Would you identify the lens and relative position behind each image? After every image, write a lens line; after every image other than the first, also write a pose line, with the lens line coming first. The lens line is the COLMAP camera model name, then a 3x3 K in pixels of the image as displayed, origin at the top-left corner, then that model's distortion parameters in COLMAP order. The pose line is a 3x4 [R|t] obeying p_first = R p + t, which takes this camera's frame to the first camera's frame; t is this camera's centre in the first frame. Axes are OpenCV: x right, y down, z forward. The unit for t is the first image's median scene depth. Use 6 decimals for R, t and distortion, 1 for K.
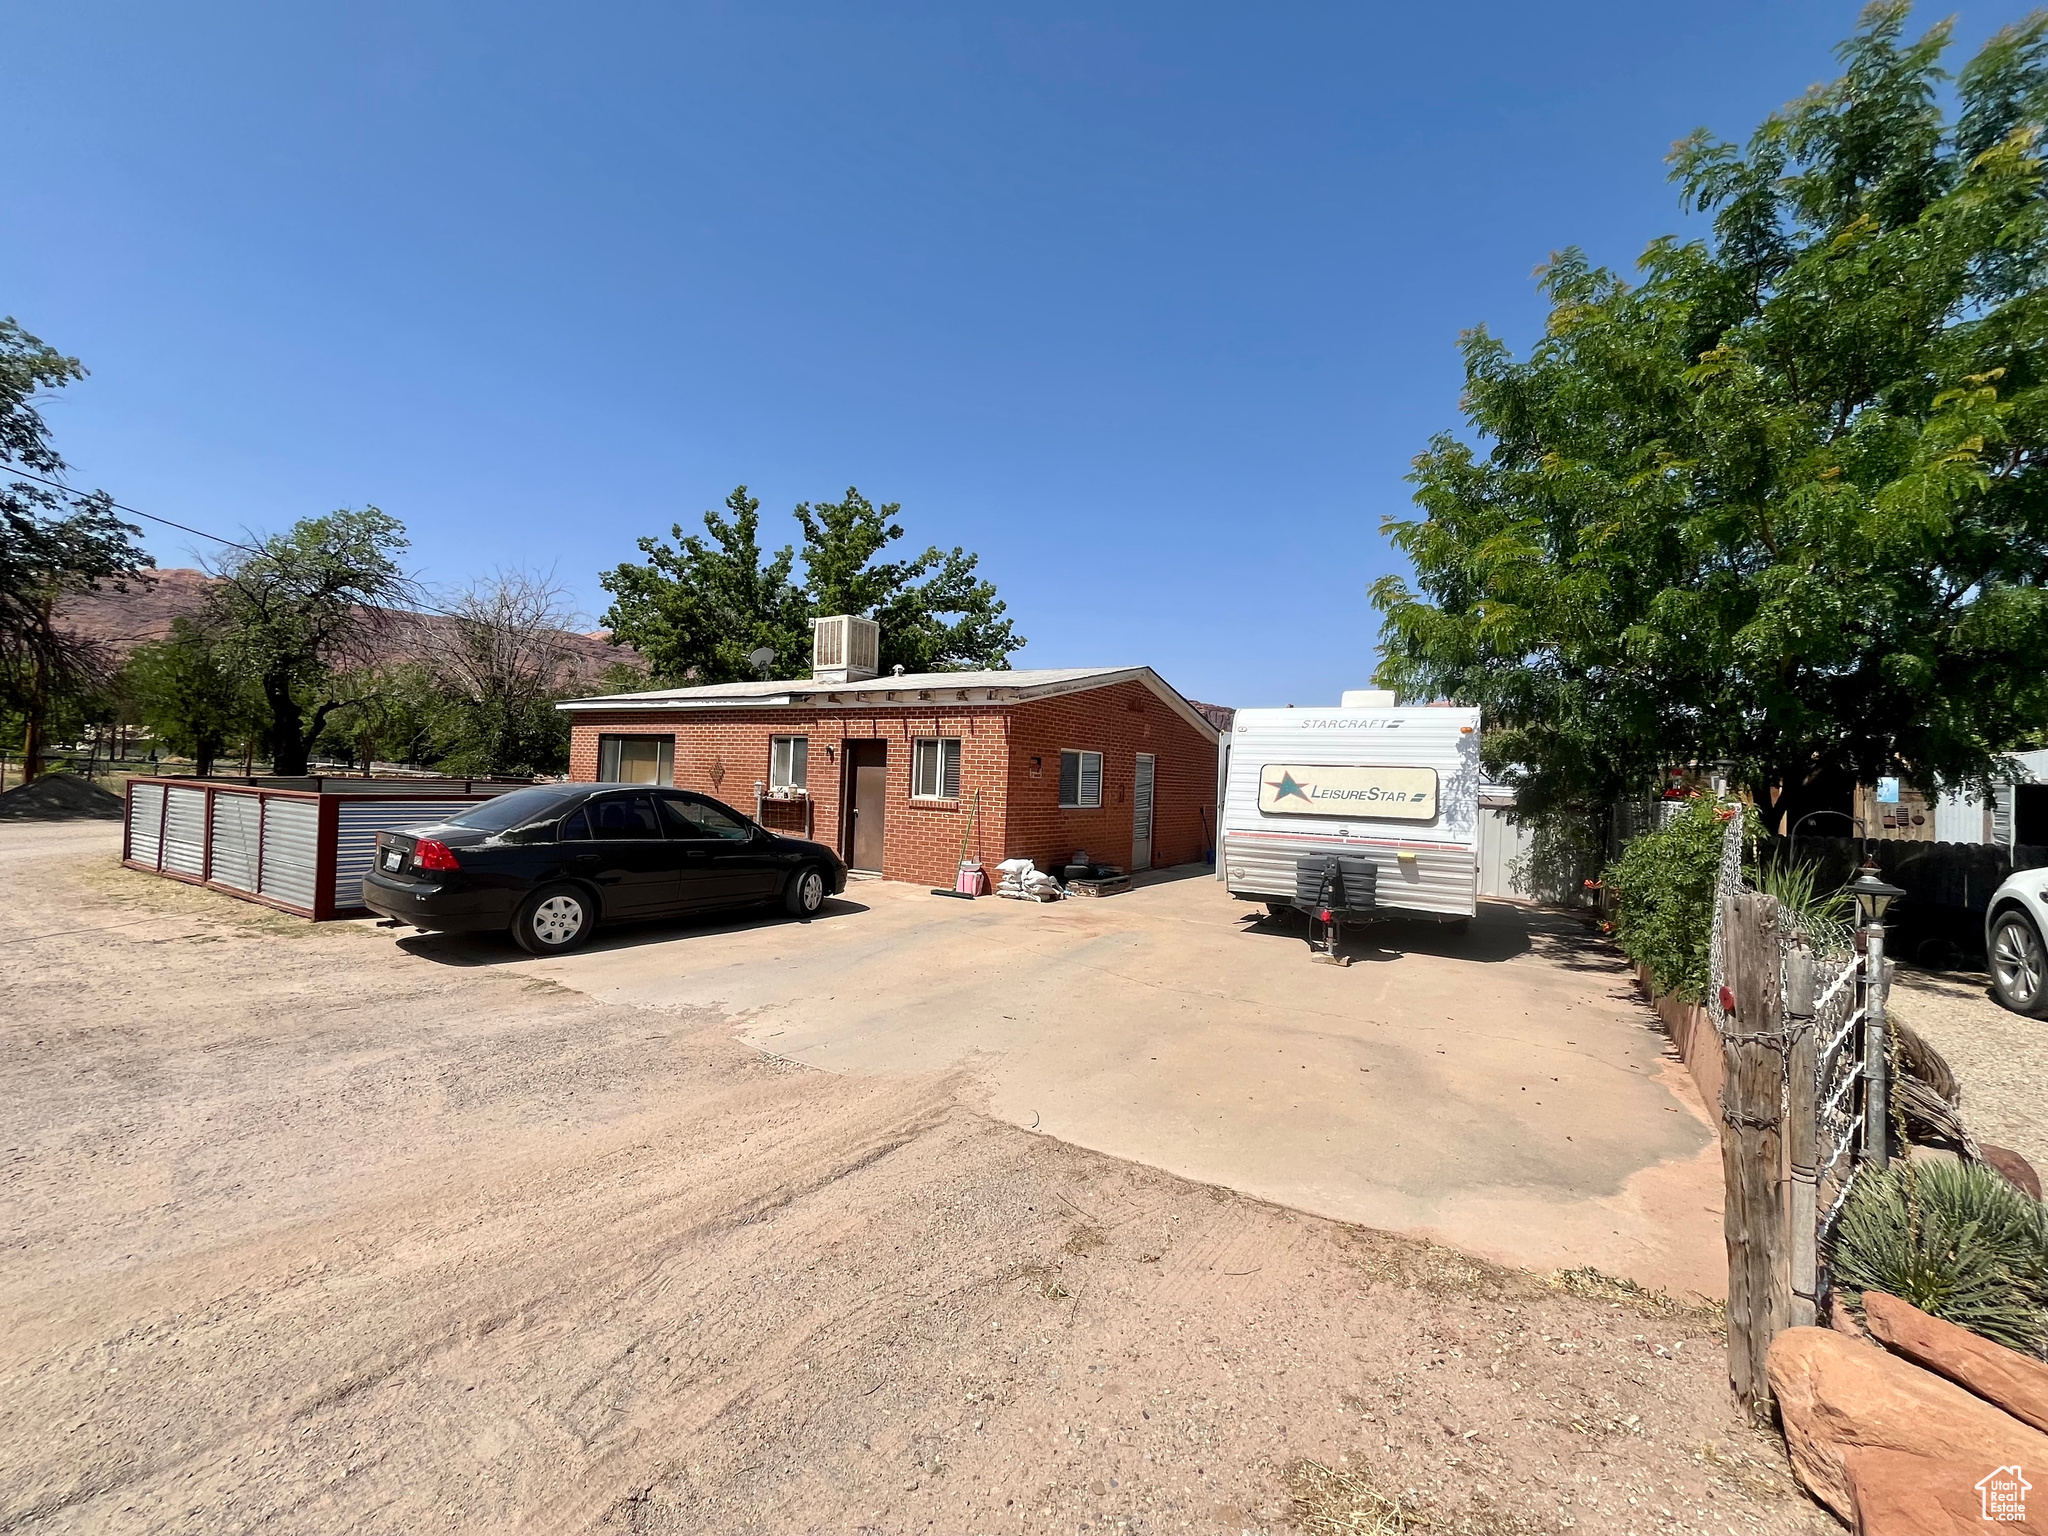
lens RADIAL K [[826.0, 0, 1024.0], [0, 826.0, 768.0], [0, 0, 1]] dist [-0.001159, -0.000335]
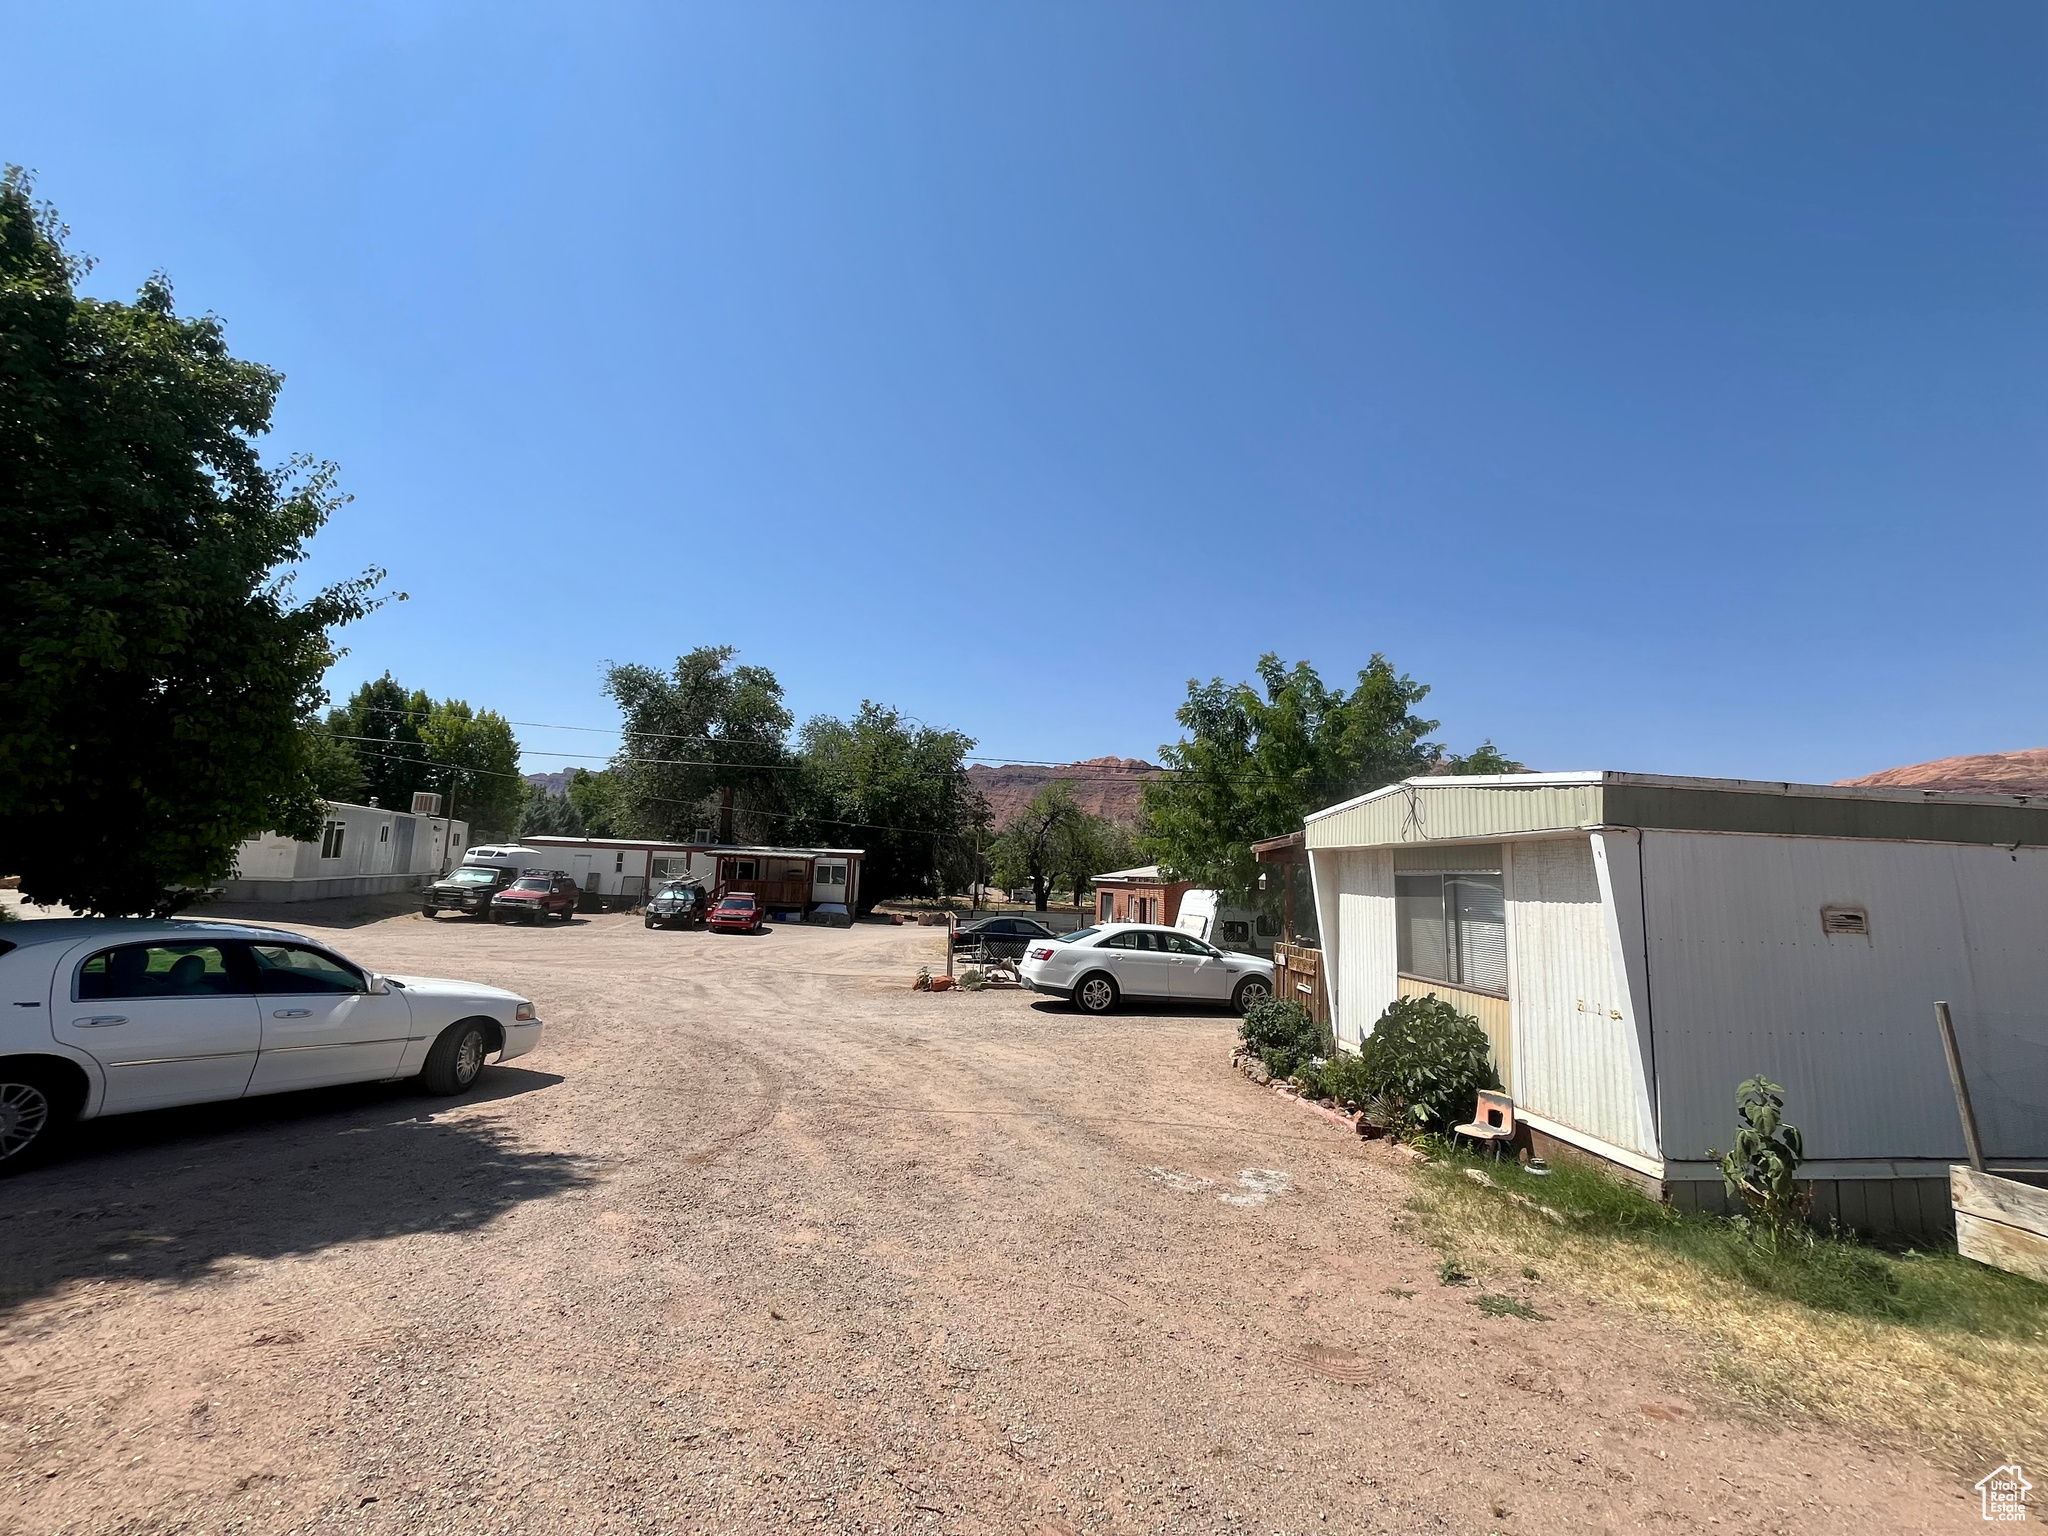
lens RADIAL K [[826.0, 0, 1024.0], [0, 826.0, 768.0], [0, 0, 1]] dist [-0.001159, -0.000335]
pose [[0.622661, -0.119209, -0.773358, 1.276677], [-0.000014, 0.988326, -0.152356, -0.038525], [0.782492, 0.094877, 0.615390, -0.613678]]
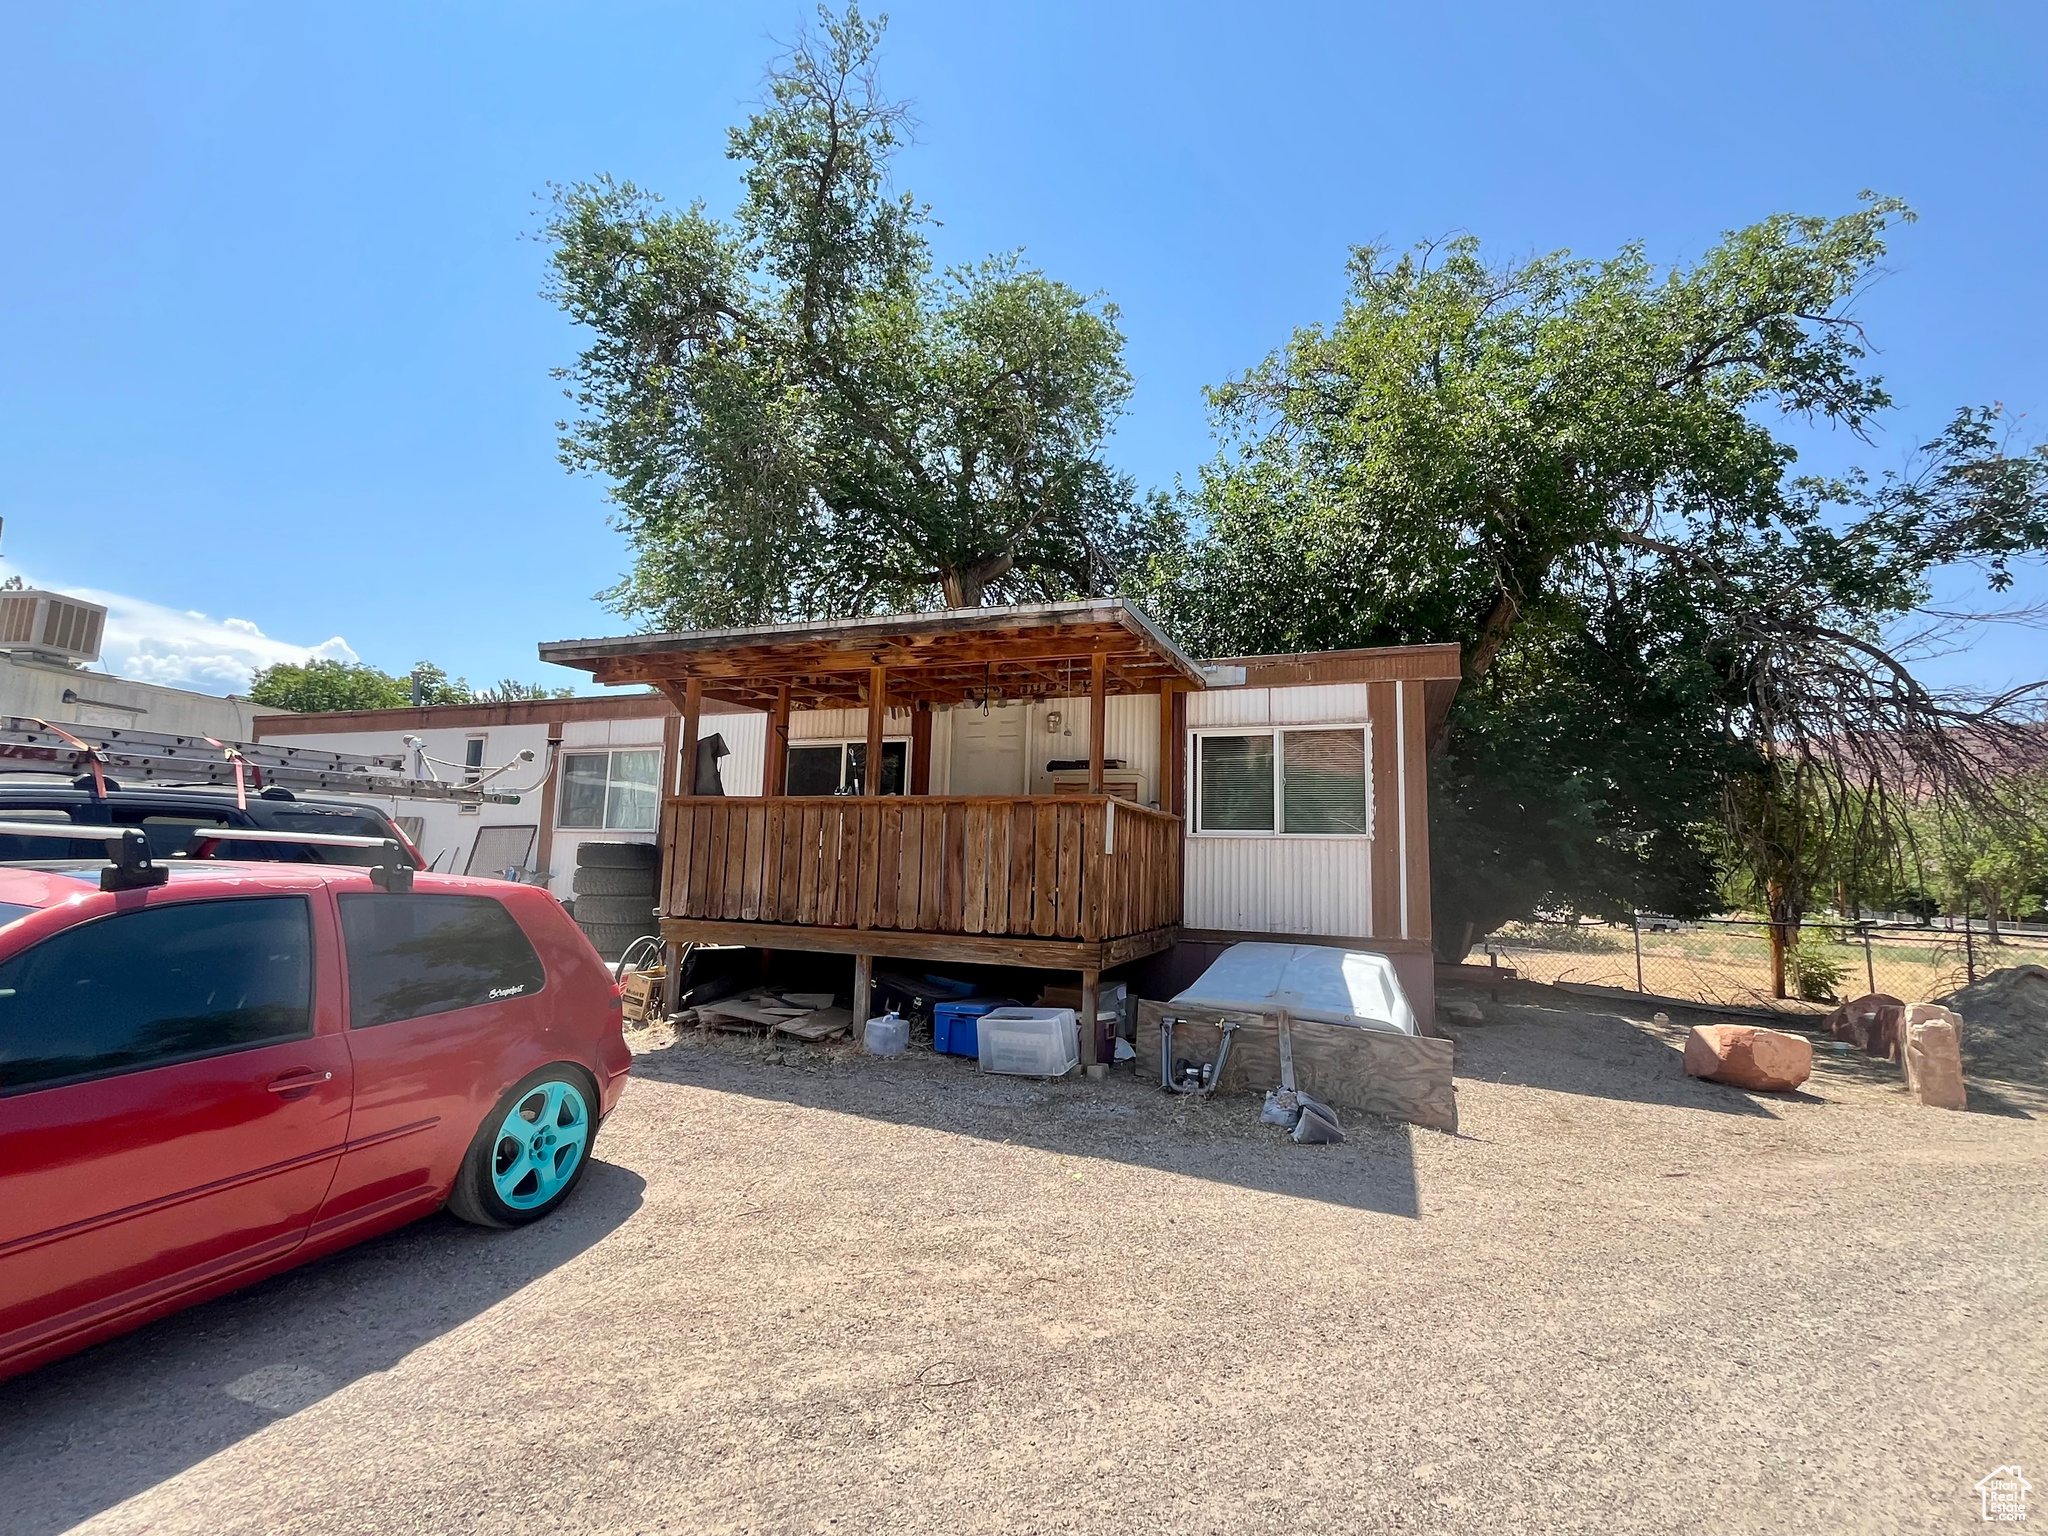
lens RADIAL K [[921.4, 0, 1037.9], [0, 921.4, 762.0], [0, 0, 1]] dist [-0.001202, -0.000310]
pose [[0.175873, -0.163005, -0.970823, -1.020825], [-0.006494, 0.985982, -0.166726, -0.024427], [0.984391, 0.035627, 0.172349, 0.488648]]
